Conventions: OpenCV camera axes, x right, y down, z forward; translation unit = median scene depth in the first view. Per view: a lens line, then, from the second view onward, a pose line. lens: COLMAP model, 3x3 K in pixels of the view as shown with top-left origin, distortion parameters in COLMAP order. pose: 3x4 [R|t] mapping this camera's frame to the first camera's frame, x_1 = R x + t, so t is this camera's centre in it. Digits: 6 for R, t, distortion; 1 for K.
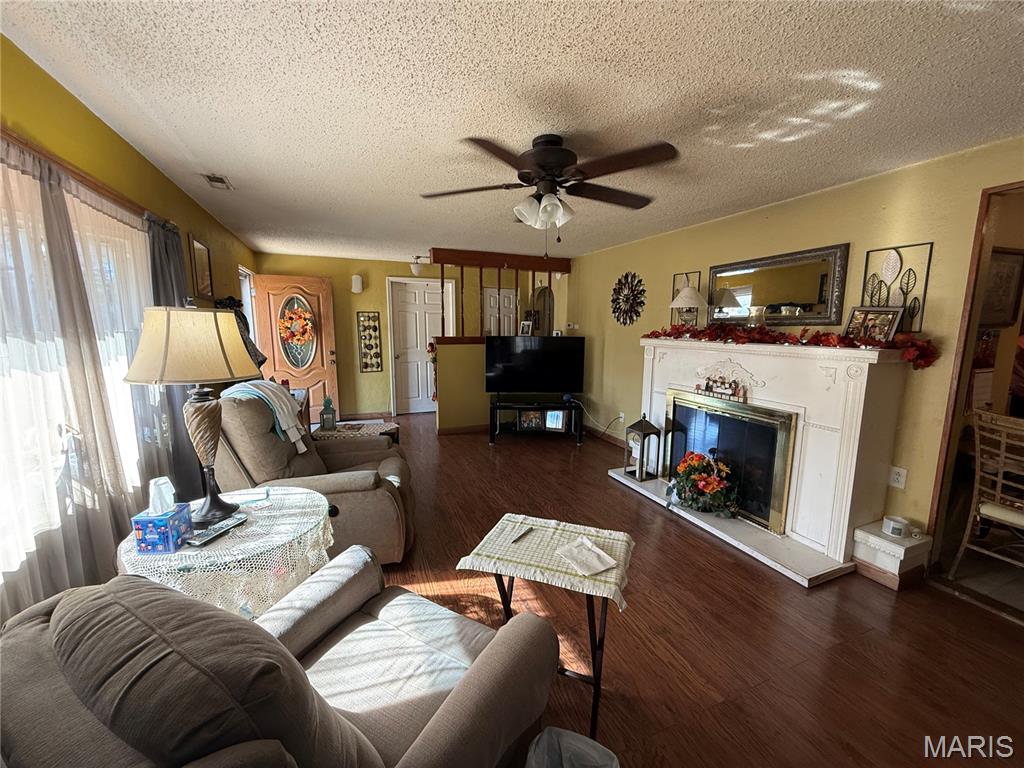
lens RADIAL K [[407.0, 0, 510.1], [0, 407.0, 383.5], [0, 0, 1]] dist [-0.003011, -0.000272]
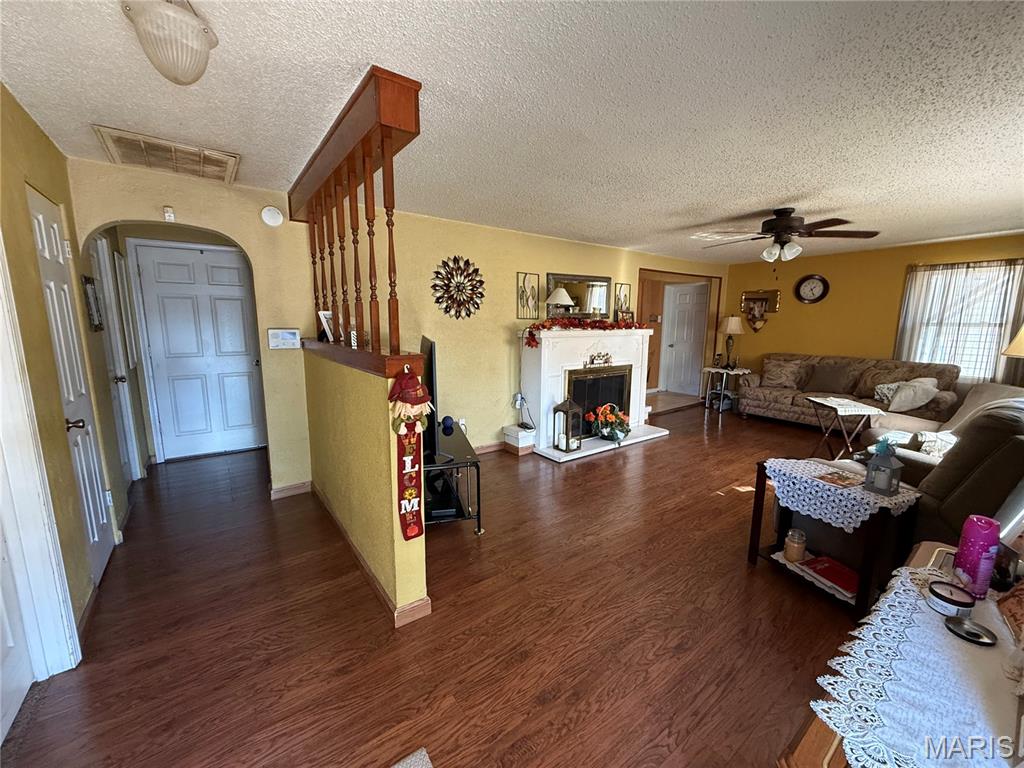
lens RADIAL K [[407.0, 0, 510.2], [0, 407.0, 386.2], [0, 0, 1]] dist [-0.003011, -0.000272]
pose [[-0.227840, -0.146923, 0.962550, -0.620510], [0.142787, 0.972822, 0.182290, -0.153852], [-0.963172, 0.178972, -0.200669, 1.159266]]
